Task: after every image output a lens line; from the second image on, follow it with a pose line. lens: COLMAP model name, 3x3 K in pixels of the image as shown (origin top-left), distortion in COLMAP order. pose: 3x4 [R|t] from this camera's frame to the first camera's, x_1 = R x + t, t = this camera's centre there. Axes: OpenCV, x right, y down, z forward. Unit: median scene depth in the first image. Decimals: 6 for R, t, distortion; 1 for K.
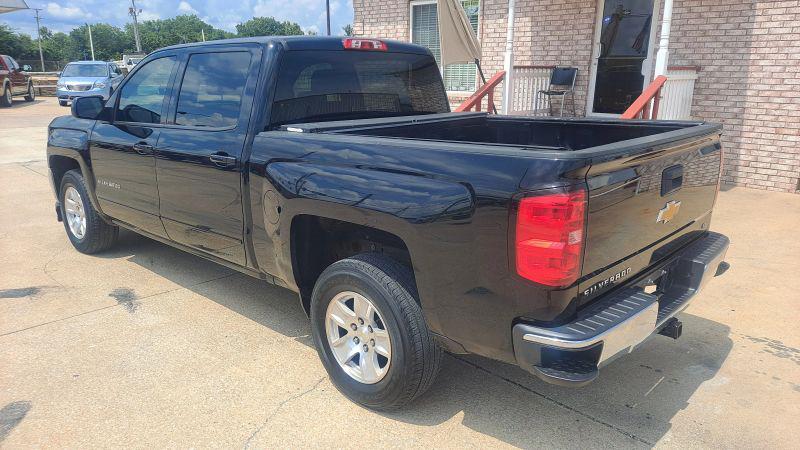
lens RADIAL K [[582.3, 0, 399.7], [0, 582.3, 230.2], [0, 0, 1]] dist [0.046442, -0.047709]
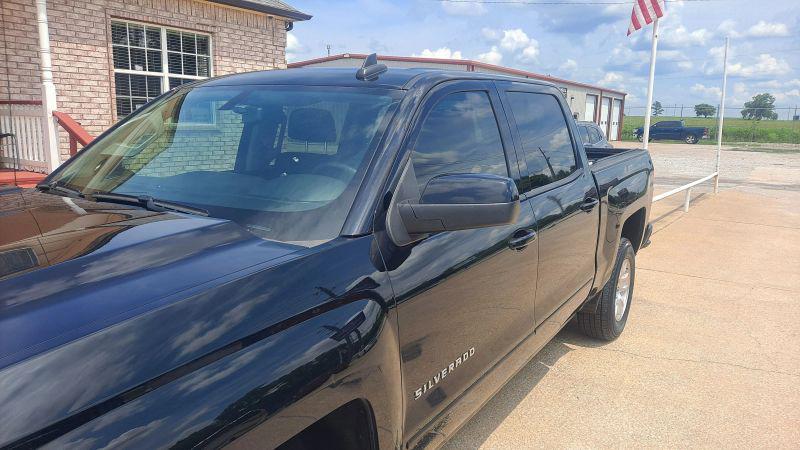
lens RADIAL K [[582.3, 0, 399.9], [0, 582.3, 229.0], [0, 0, 1]] dist [0.046442, -0.047709]
pose [[-0.197644, -0.203173, 0.958988, -0.501475], [0.229741, 0.941439, 0.246804, -0.177874], [-0.952972, 0.269098, -0.139393, 0.605517]]
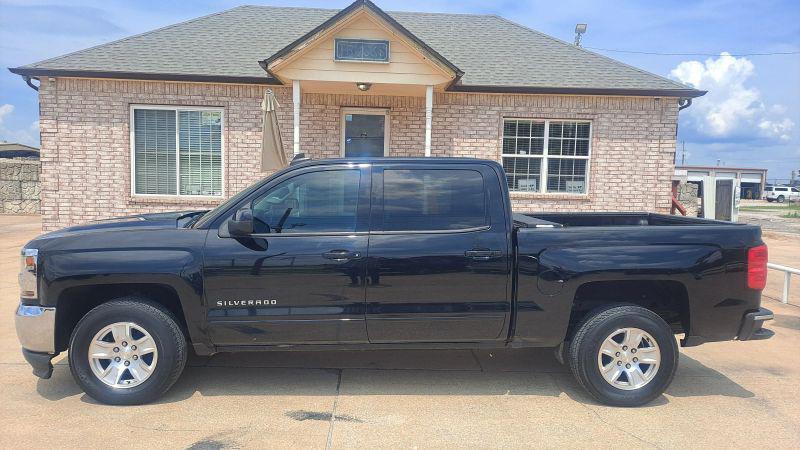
lens RADIAL K [[582.3, 0, 399.3], [0, 582.3, 220.6], [0, 0, 1]] dist [0.046442, -0.047709]
pose [[0.693167, -0.040805, 0.719621, -0.538478], [0.171914, 0.978942, -0.110086, -0.034590], [-0.699975, 0.200021, 0.685585, 0.105729]]
